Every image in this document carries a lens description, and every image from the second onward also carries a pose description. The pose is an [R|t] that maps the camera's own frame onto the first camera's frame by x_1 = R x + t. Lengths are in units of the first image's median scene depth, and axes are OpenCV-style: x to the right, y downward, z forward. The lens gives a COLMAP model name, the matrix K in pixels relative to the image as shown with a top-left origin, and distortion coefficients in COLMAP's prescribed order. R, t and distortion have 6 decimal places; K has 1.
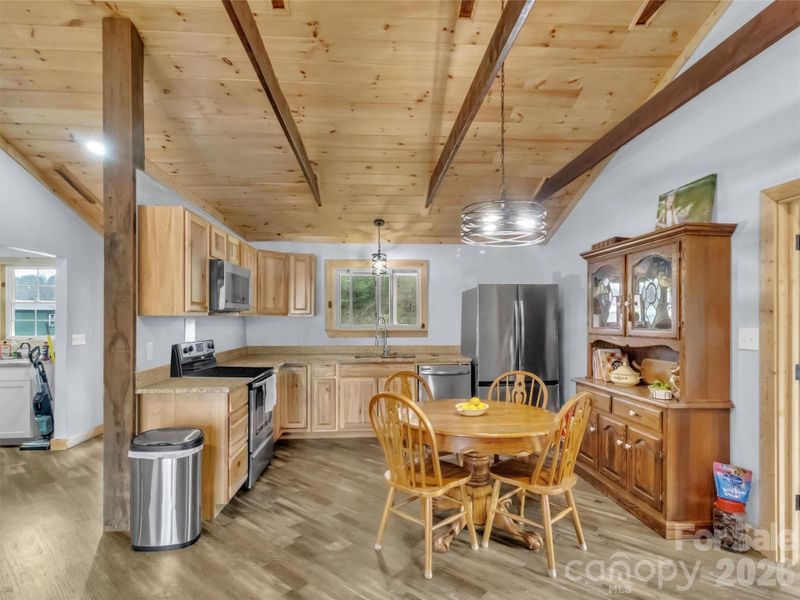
lens RADIAL K [[416.7, 0, 397.7], [0, 416.7, 313.9], [0, 0, 1]] dist [0.000079, 0.000089]
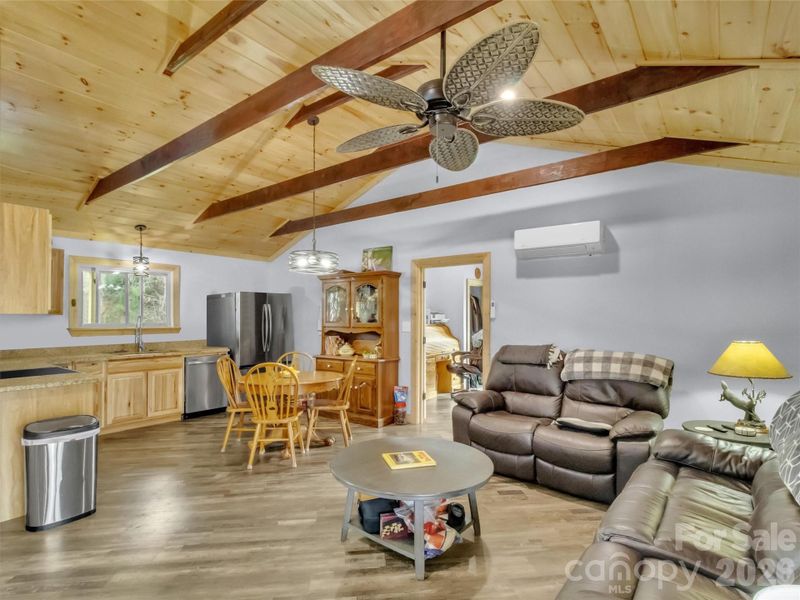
lens RADIAL K [[416.7, 0, 397.7], [0, 416.7, 313.9], [0, 0, 1]] dist [0.000079, 0.000089]
pose [[0.670914, 0.009916, 0.741469, -0.676730], [-0.008512, 0.999948, -0.005671, 0.004530], [-0.741487, -0.002507, 0.670963, -0.358053]]
